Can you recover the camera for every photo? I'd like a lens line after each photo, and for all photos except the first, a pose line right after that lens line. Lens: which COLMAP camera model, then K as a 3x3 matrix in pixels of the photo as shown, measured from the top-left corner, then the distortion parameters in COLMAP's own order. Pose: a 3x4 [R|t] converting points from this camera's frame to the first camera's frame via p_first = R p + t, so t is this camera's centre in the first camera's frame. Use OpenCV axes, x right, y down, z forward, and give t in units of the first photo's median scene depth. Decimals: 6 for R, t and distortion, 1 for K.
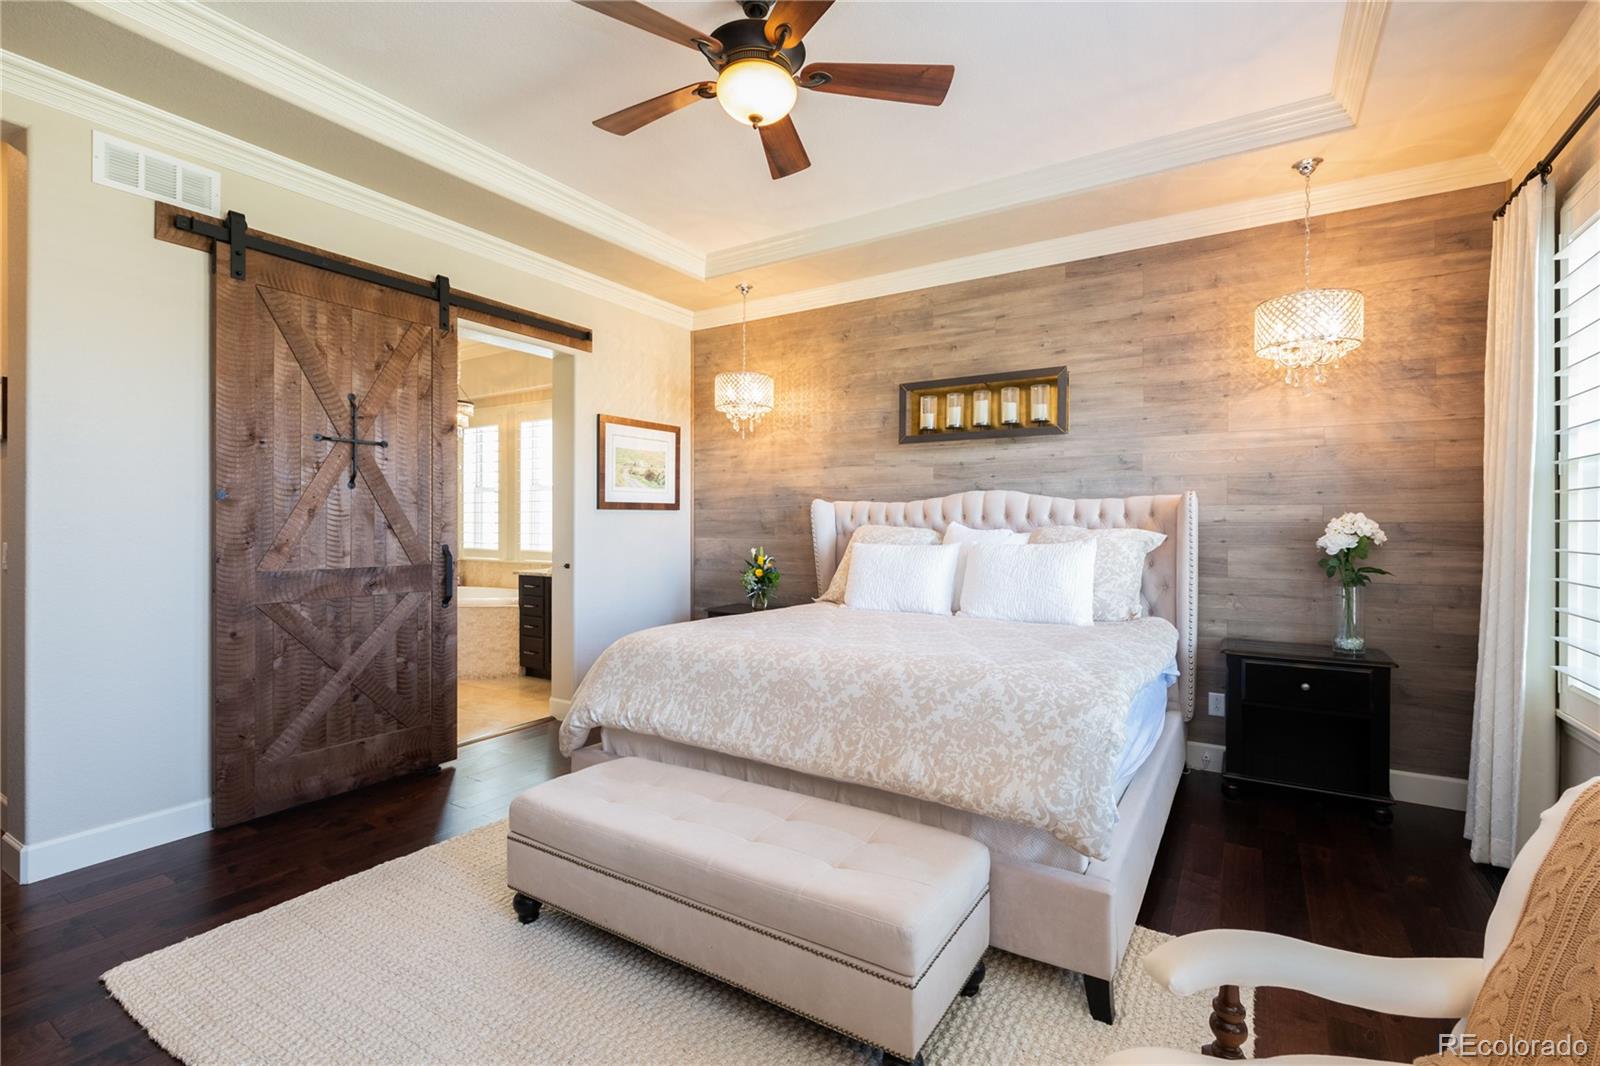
lens RADIAL K [[720.7, 0, 800.5], [0, 720.7, 533.5], [0, 0, 1]] dist [0.001104, 0.000067]
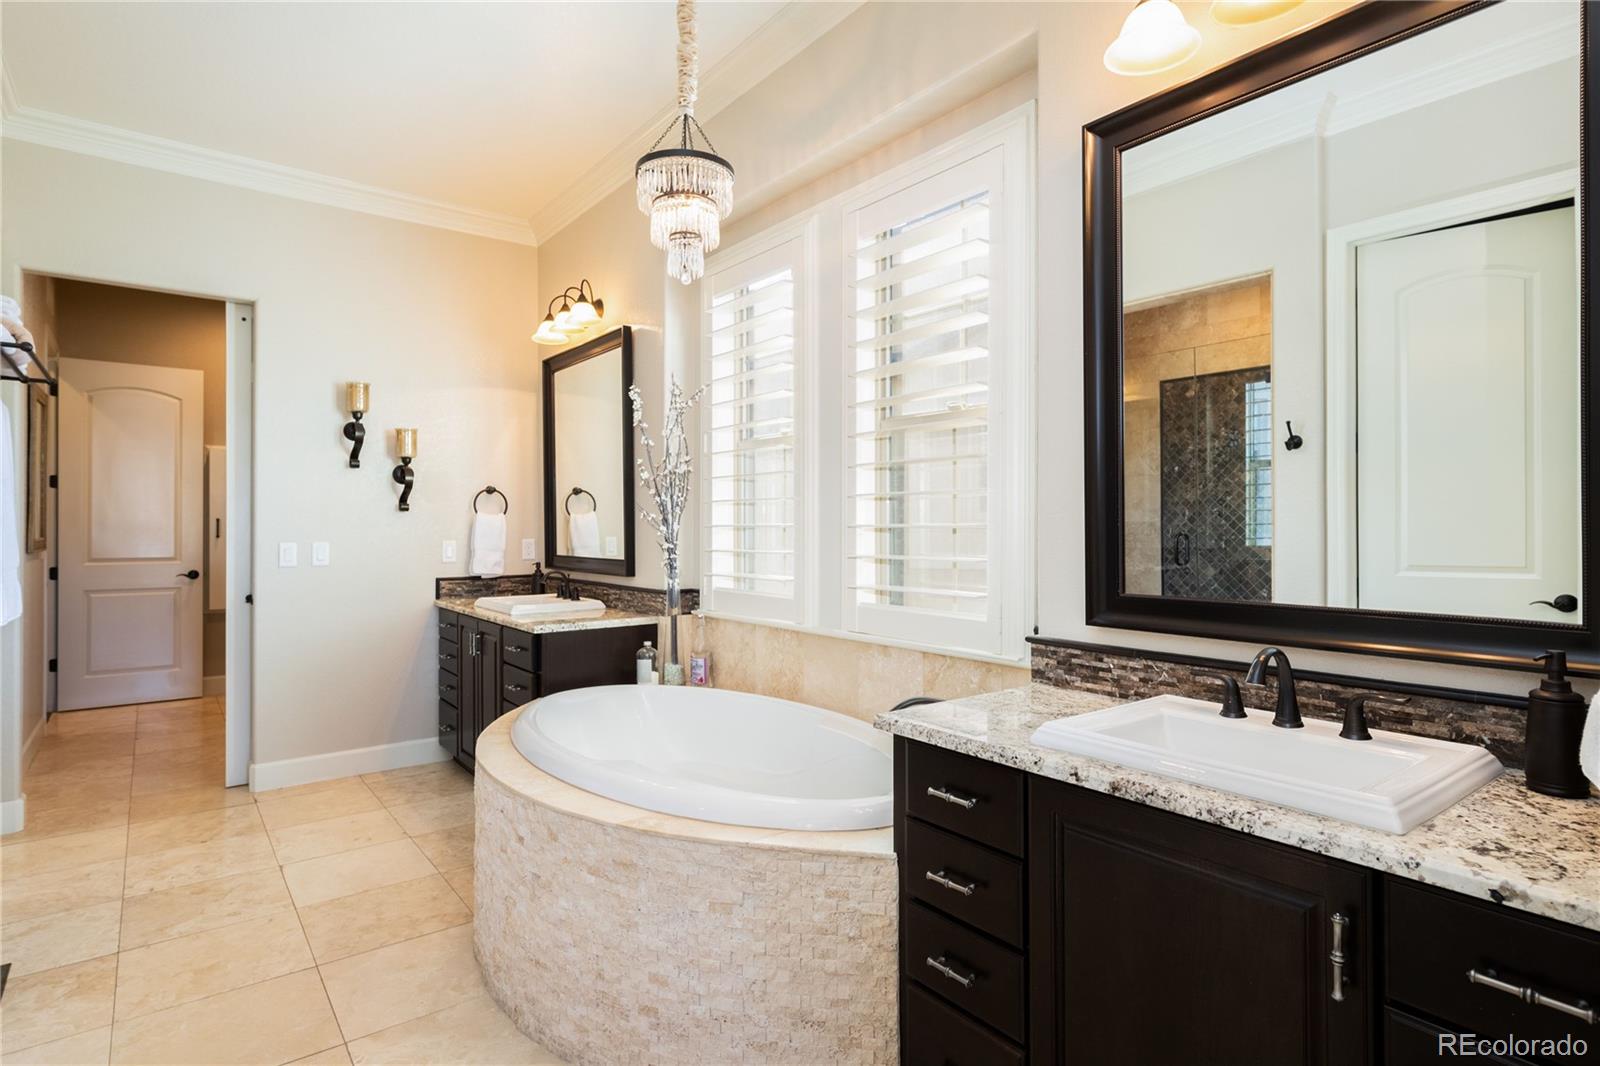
lens RADIAL K [[861.5, 0, 799.7], [0, 861.5, 524.6], [0, 0, 1]] dist [-0.000508, -0.000055]
pose [[0.938099, -0.008410, -0.346265, -0.315937], [0.004573, 0.999919, -0.011897, -0.012591], [0.346337, 0.009577, 0.938061, 0.702047]]
